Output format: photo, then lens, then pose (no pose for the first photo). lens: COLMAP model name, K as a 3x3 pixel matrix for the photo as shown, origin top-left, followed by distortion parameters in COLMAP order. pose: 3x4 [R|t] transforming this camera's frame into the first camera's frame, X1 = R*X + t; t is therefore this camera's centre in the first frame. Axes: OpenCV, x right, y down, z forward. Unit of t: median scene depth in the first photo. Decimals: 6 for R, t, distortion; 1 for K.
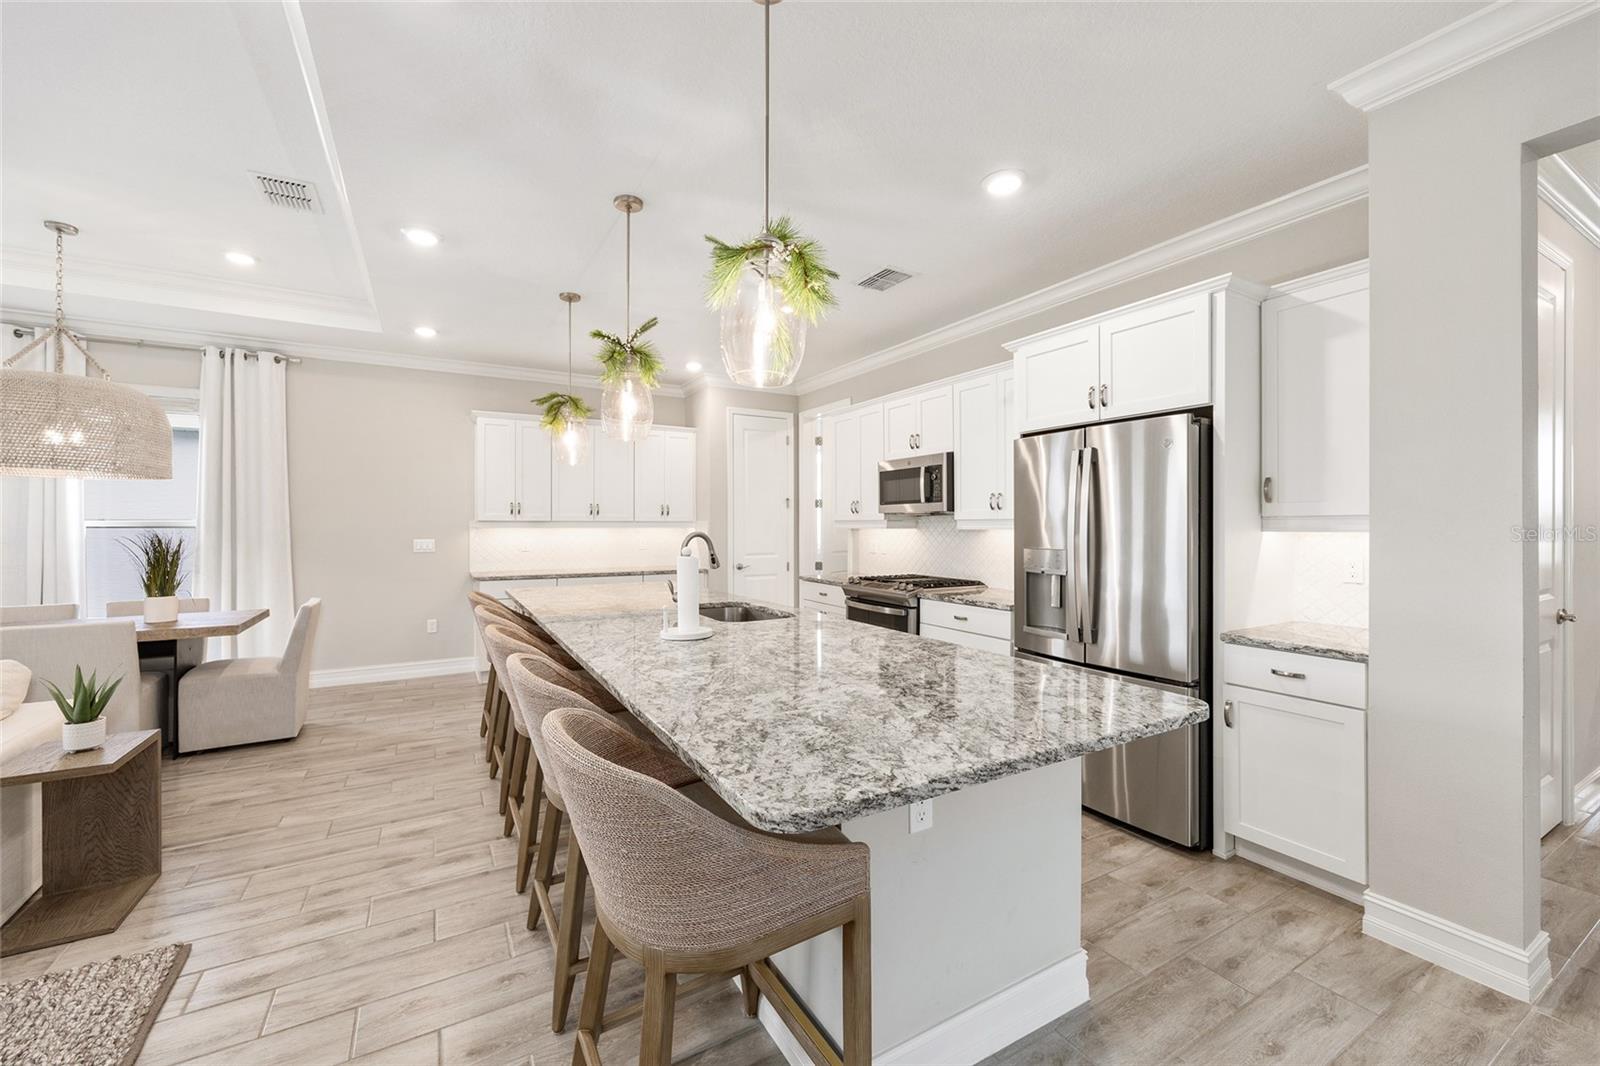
lens RADIAL K [[644.7, 0, 803.0], [0, 644.7, 525.1], [0, 0, 1]] dist [-0.001336, 0.000838]
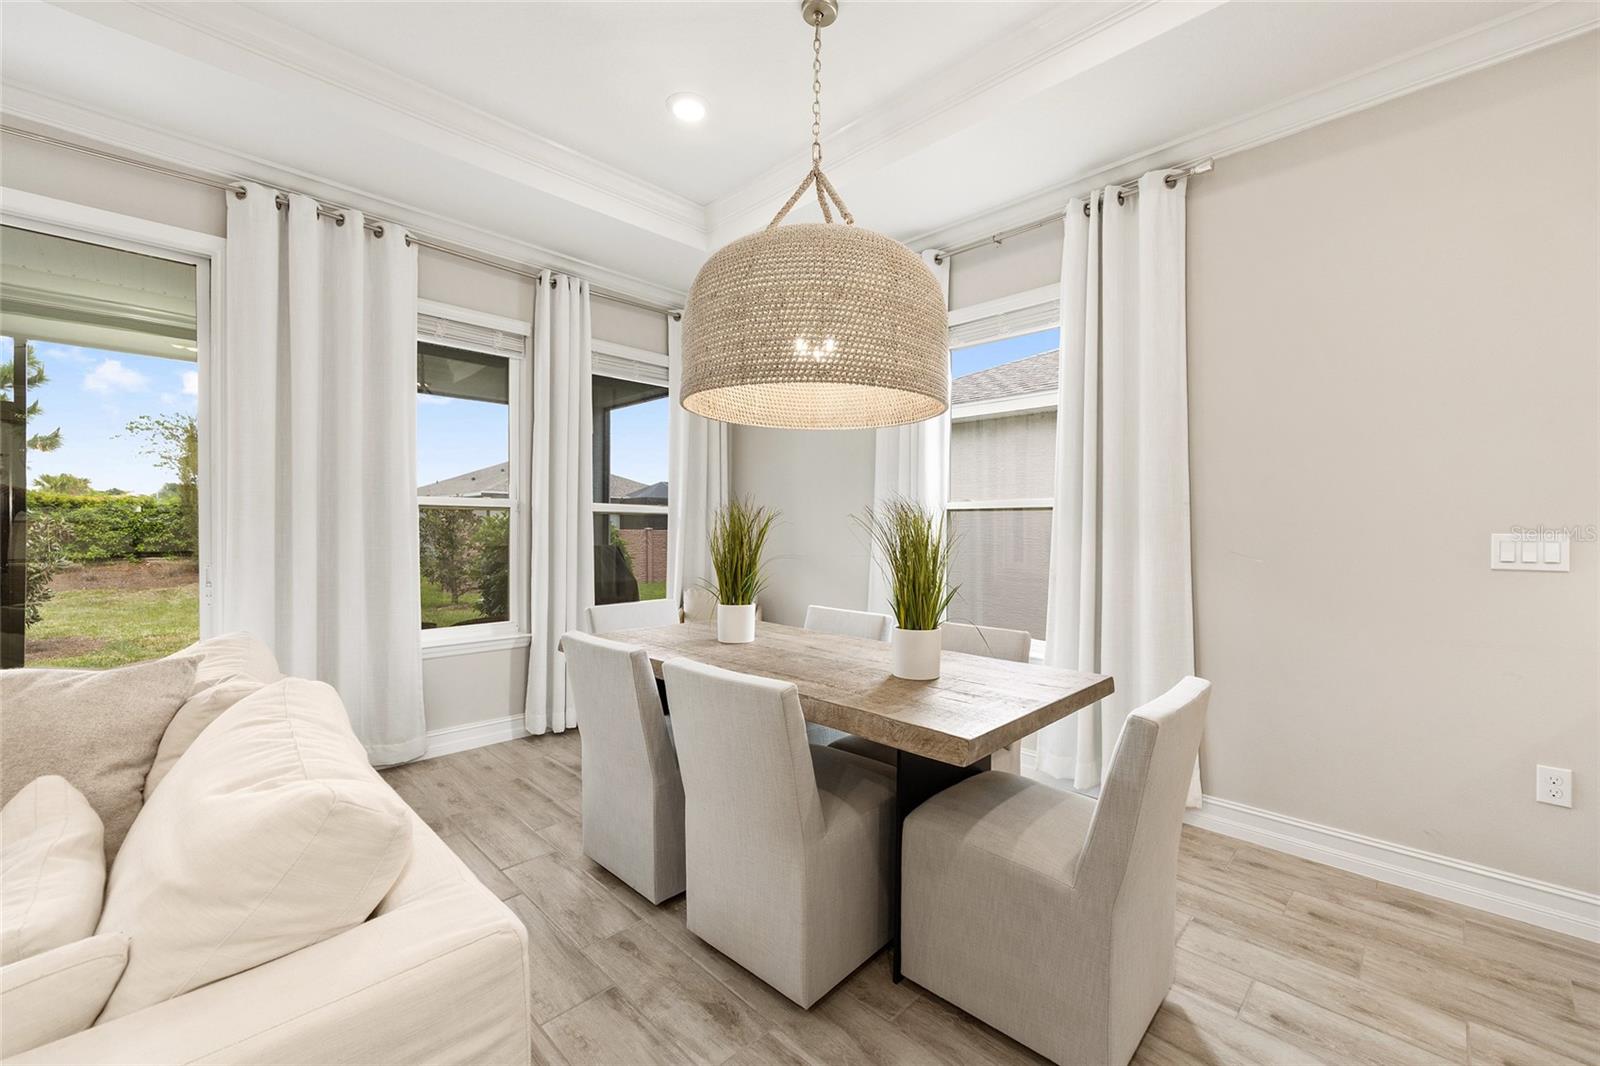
lens RADIAL K [[644.7, 0, 810.2], [0, 644.7, 533.4], [0, 0, 1]] dist [-0.001336, 0.000838]
pose [[0.262932, 0.009373, -0.964769, -0.448834], [-0.005638, 0.999951, 0.008178, 0.027036], [0.964798, 0.003289, 0.262972, 0.674759]]
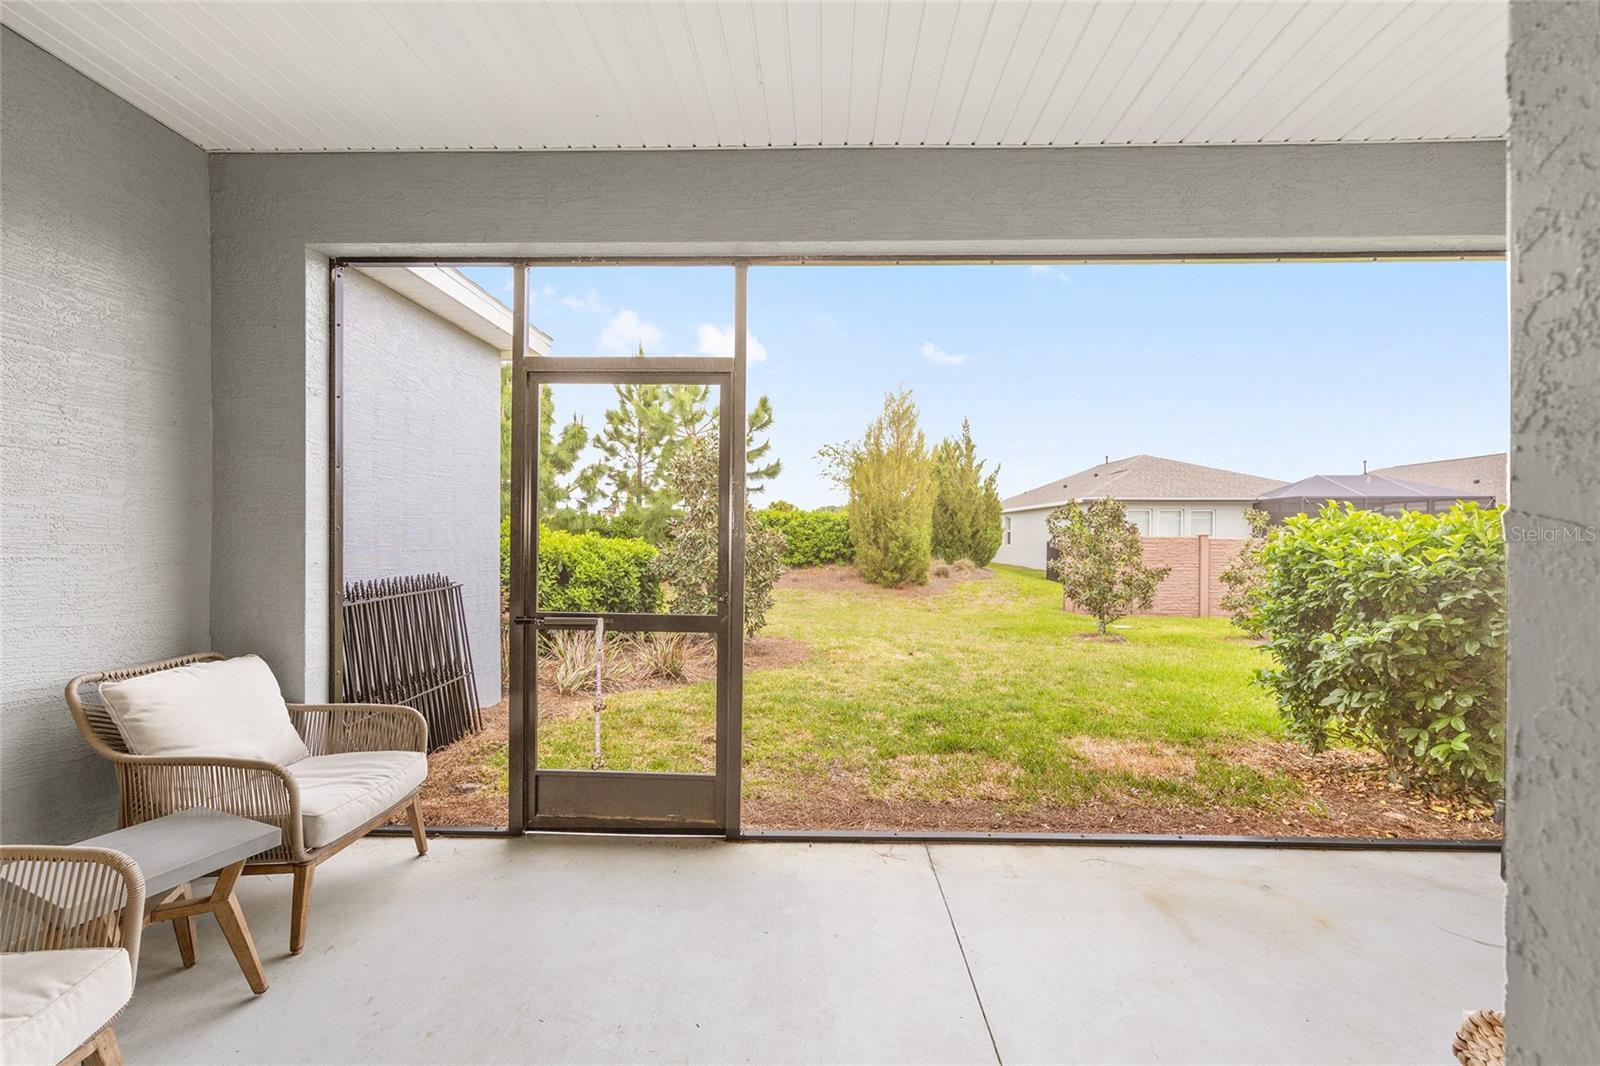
lens RADIAL K [[644.7, 0, 802.3], [0, 644.7, 541.3], [0, 0, 1]] dist [-0.001336, 0.000838]
pose [[-0.530539, 0.005835, -0.847640, -1.130758], [-0.004745, 0.999940, 0.009853, 0.025803], [0.847647, 0.009249, -0.530480, 0.215431]]
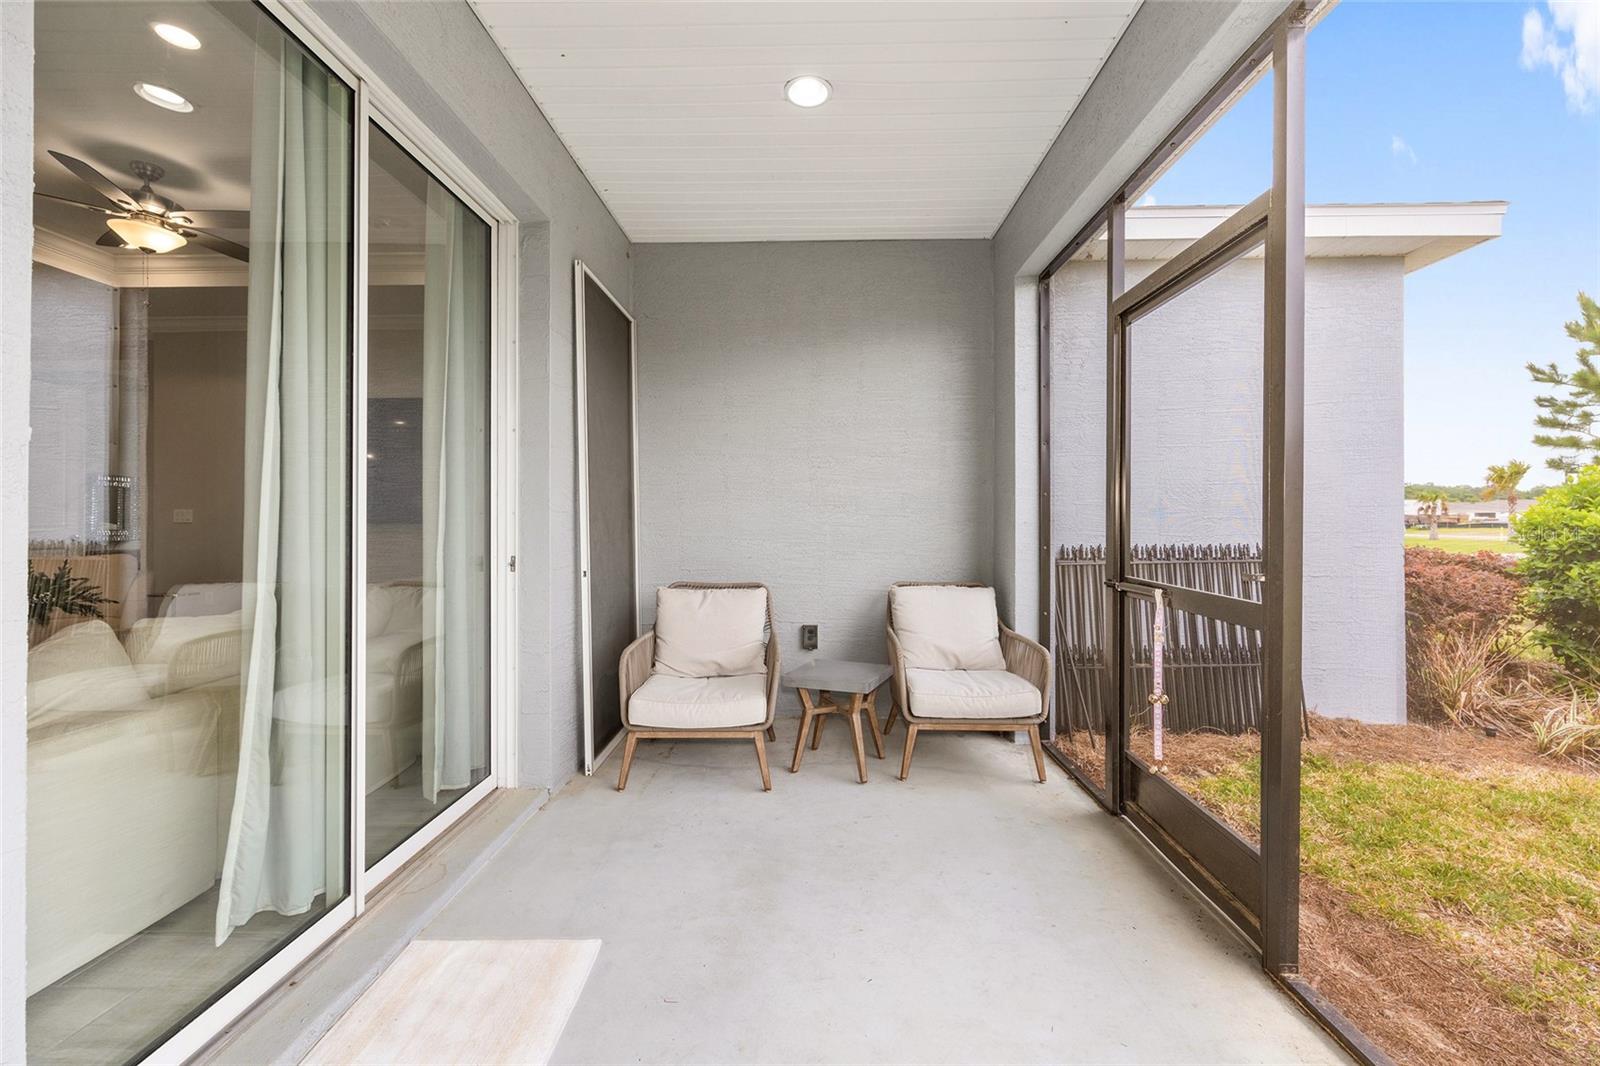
lens RADIAL K [[644.7, 0, 800.5], [0, 644.7, 523.8], [0, 0, 1]] dist [-0.001336, 0.000838]
pose [[-0.847323, -0.000323, 0.531078, -1.613989], [0.002688, 0.999984, 0.004896, 0.053669], [-0.531071, 0.005576, -0.847309, 0.307920]]
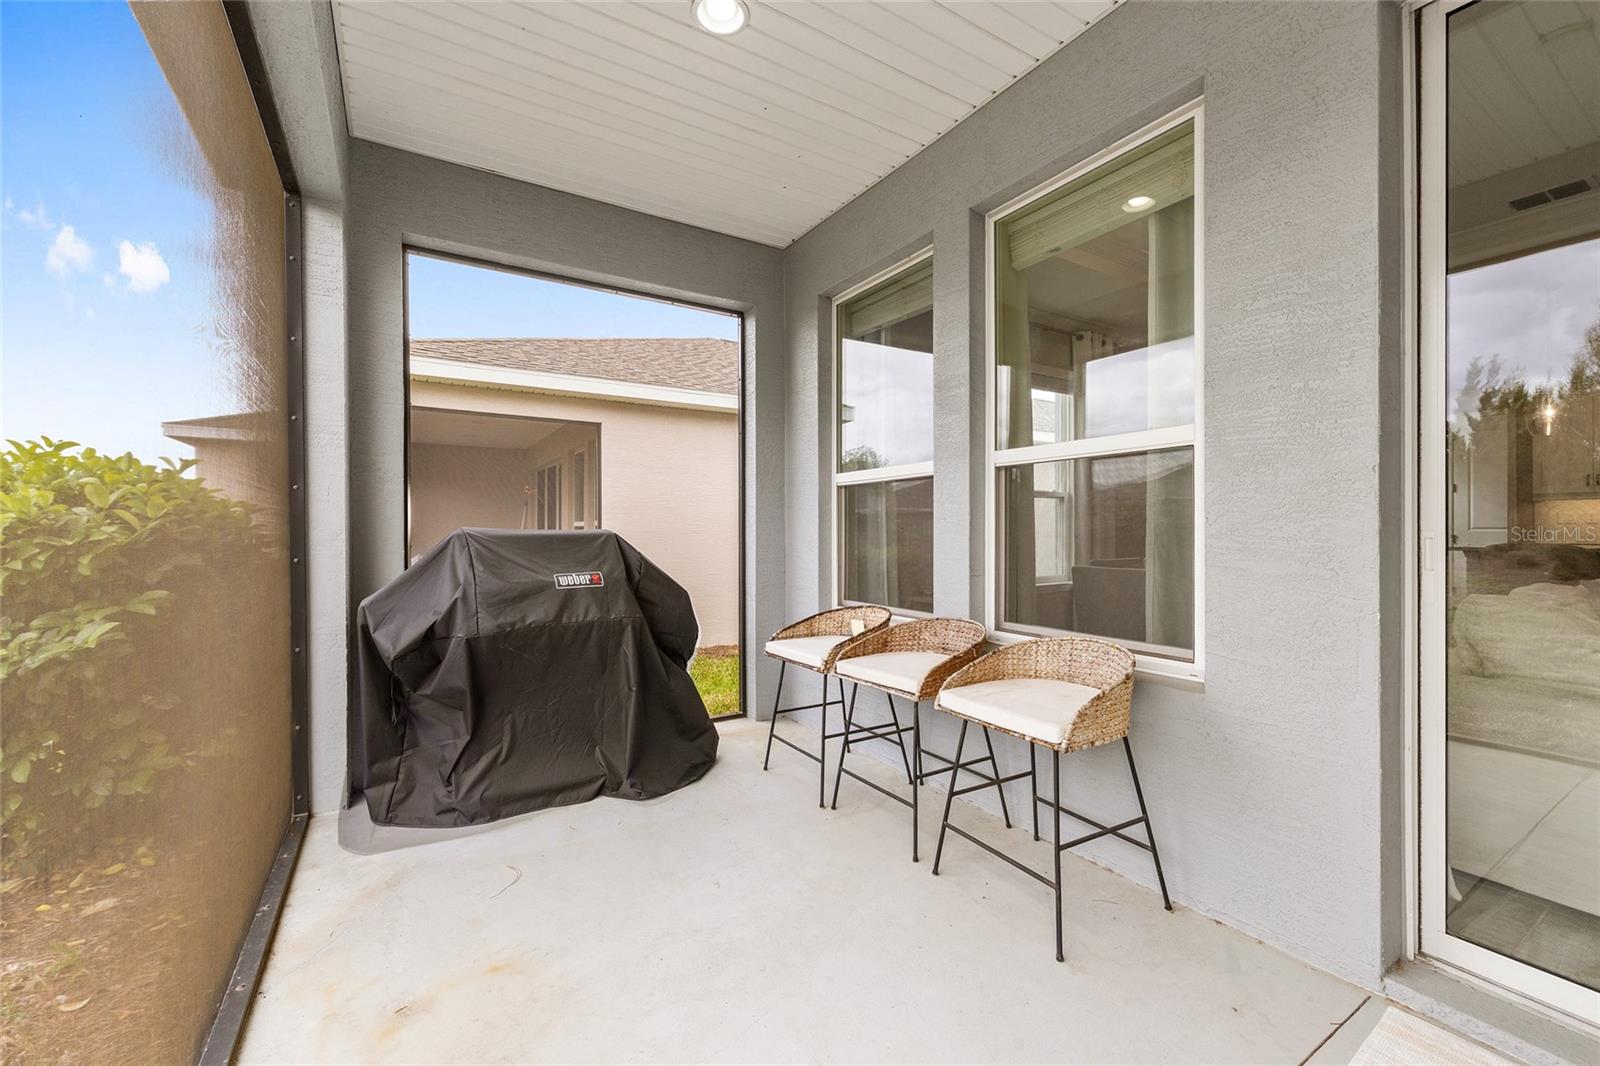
lens RADIAL K [[644.7, 0, 807.1], [0, 644.7, 533.0], [0, 0, 1]] dist [-0.001336, 0.000838]
pose [[0.999220, -0.006666, 0.038921, -1.600250], [0.006652, 0.999978, 0.000500, 0.066105], [-0.038923, -0.000240, 0.999242, -0.110545]]
